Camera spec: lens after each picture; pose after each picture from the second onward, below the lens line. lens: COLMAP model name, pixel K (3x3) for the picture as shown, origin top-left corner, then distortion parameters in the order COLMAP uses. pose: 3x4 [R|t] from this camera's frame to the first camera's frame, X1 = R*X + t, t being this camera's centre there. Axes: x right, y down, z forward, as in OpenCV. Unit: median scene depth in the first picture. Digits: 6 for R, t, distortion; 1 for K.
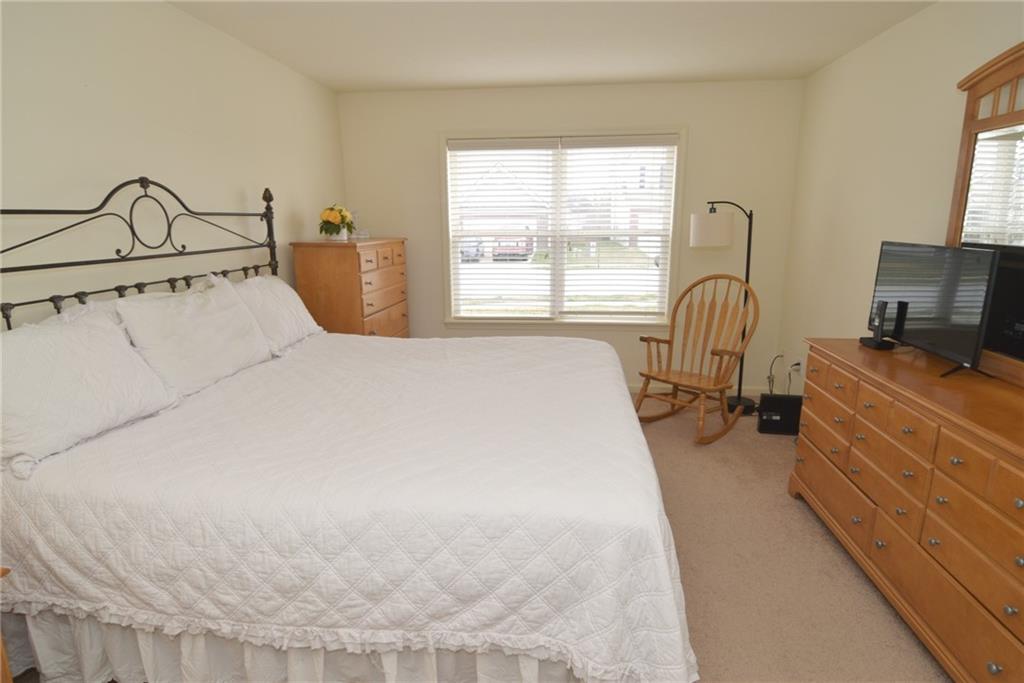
lens RADIAL K [[546.4, 0, 508.4], [0, 546.4, 341.1], [0, 0, 1]] dist [0.007478, -0.016246]
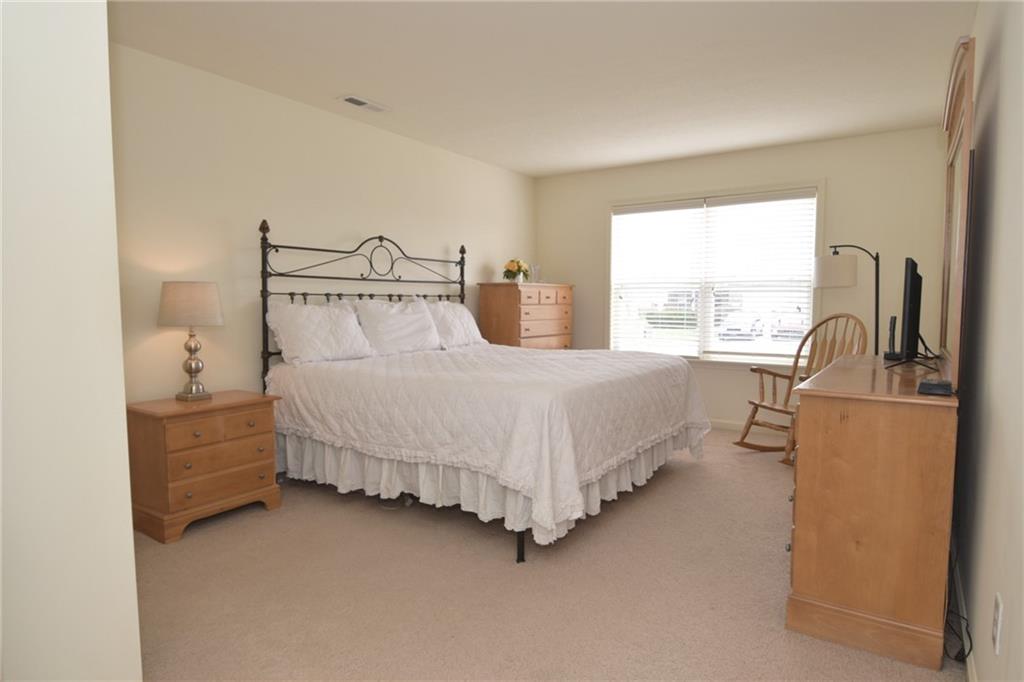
lens RADIAL K [[604.9, 0, 514.9], [0, 604.9, 341.1], [0, 0, 1]] dist [0.022303, -0.001515]
pose [[0.885708, 0.037601, -0.462717, 0.579577], [-0.107223, 0.986334, -0.125091, 0.214869], [0.451690, 0.160408, 0.877636, -0.430250]]
